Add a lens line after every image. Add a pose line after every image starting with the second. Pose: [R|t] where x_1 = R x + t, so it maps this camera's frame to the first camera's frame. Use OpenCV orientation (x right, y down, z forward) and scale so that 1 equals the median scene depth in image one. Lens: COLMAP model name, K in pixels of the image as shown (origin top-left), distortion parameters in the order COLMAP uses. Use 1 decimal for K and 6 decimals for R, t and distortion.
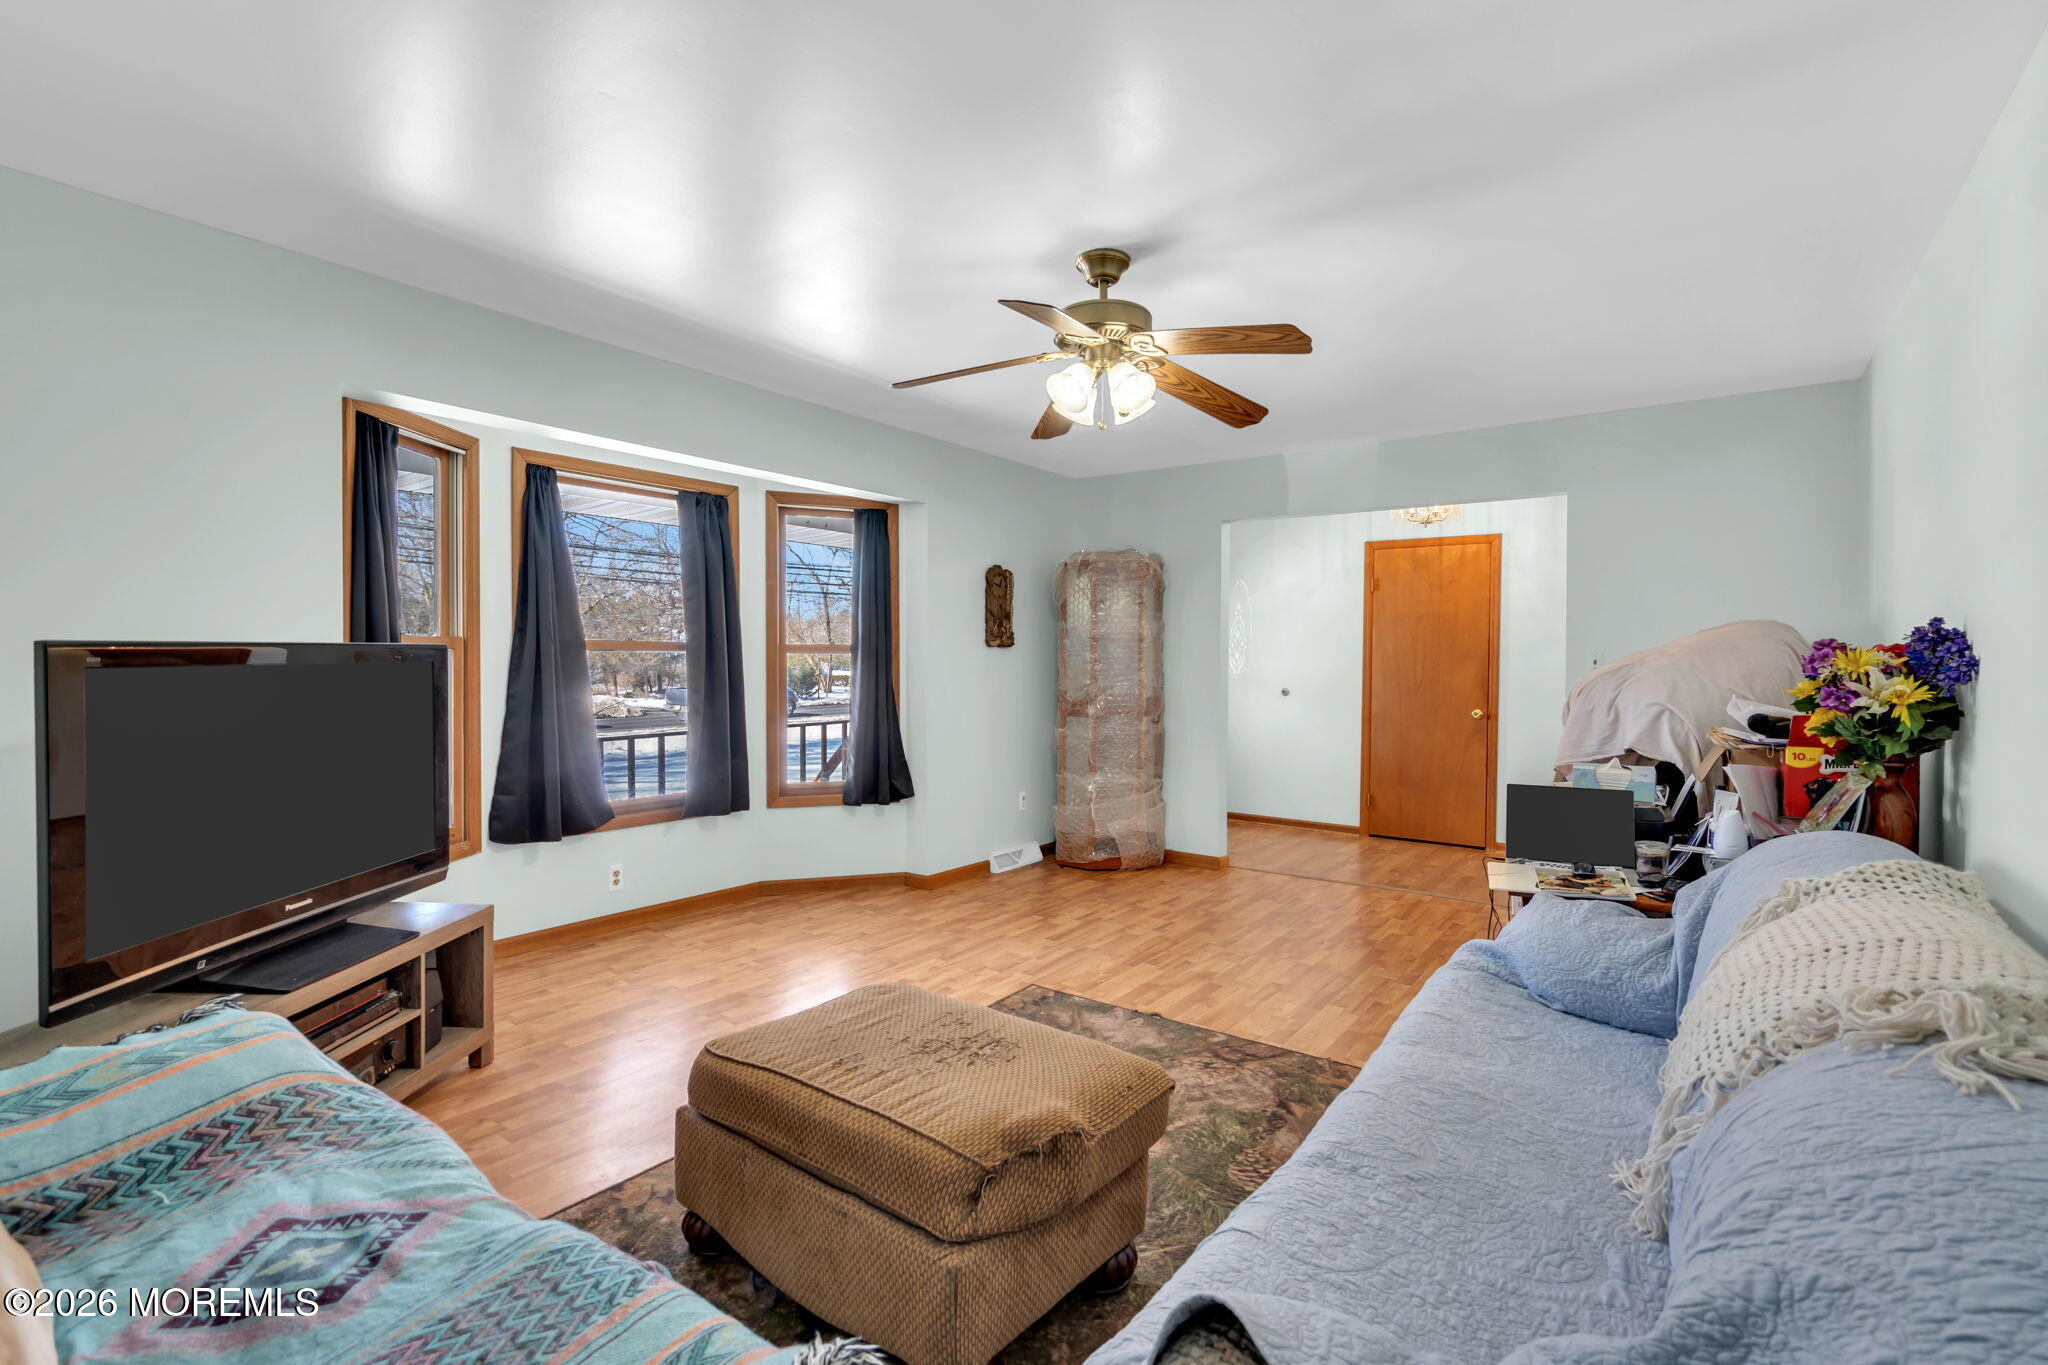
lens RADIAL K [[944.2, 0, 1030.8], [0, 944.2, 673.6], [0, 0, 1]] dist [0.000409, 0.000757]
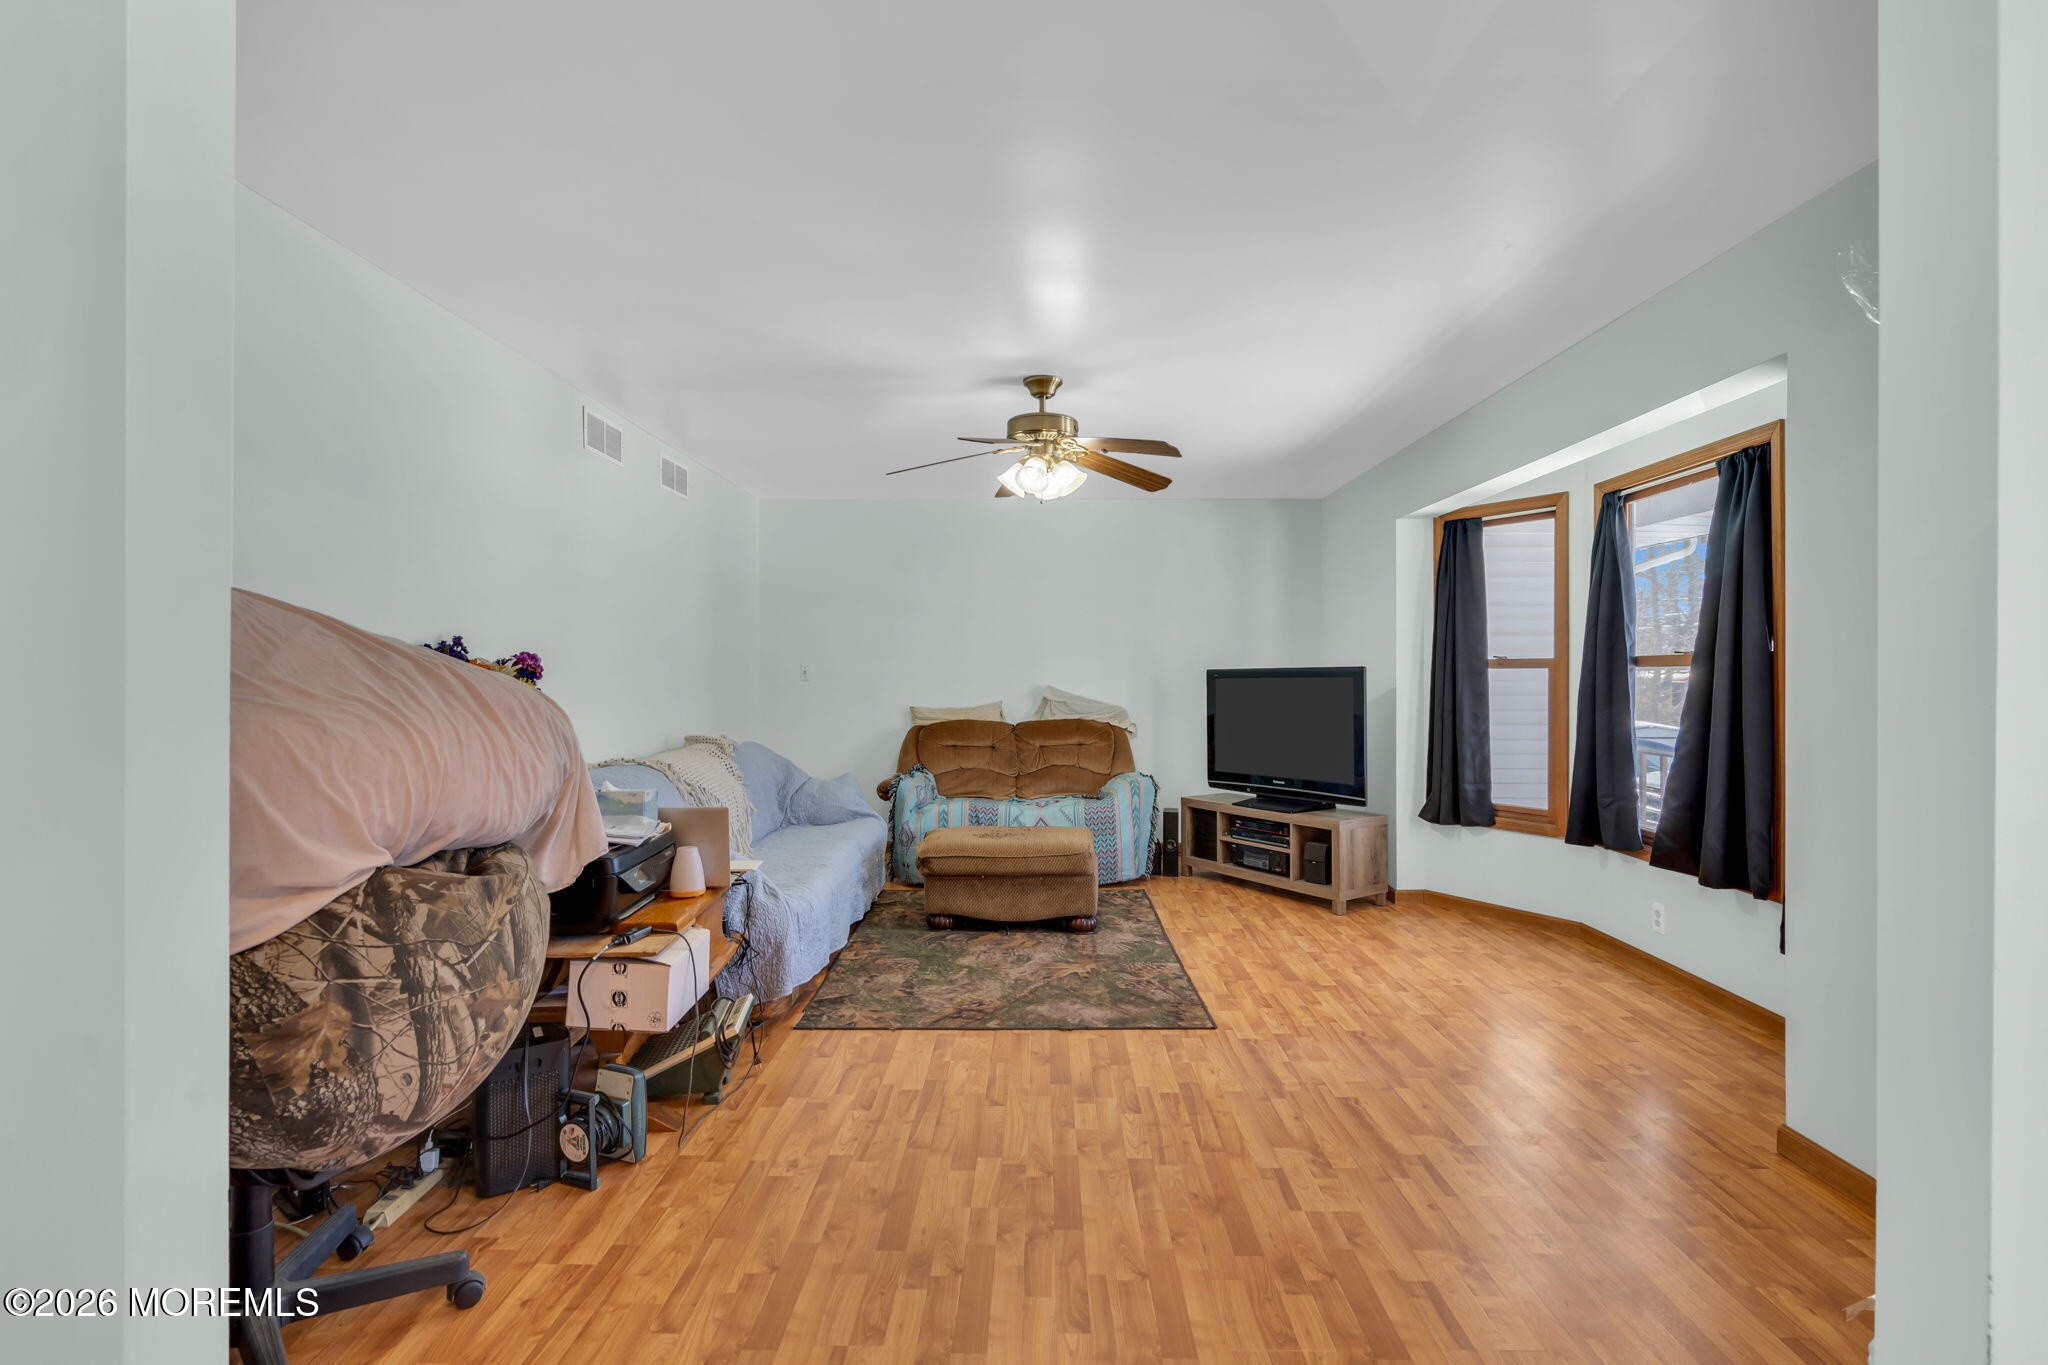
lens RADIAL K [[944.2, 0, 1028.4], [0, 944.2, 679.7], [0, 0, 1]] dist [0.000409, 0.000757]
pose [[-0.818657, -0.004365, -0.574267, 0.655764], [-0.013943, 0.999827, 0.012278, -0.017487], [0.574114, 0.018058, -0.818576, 1.582810]]
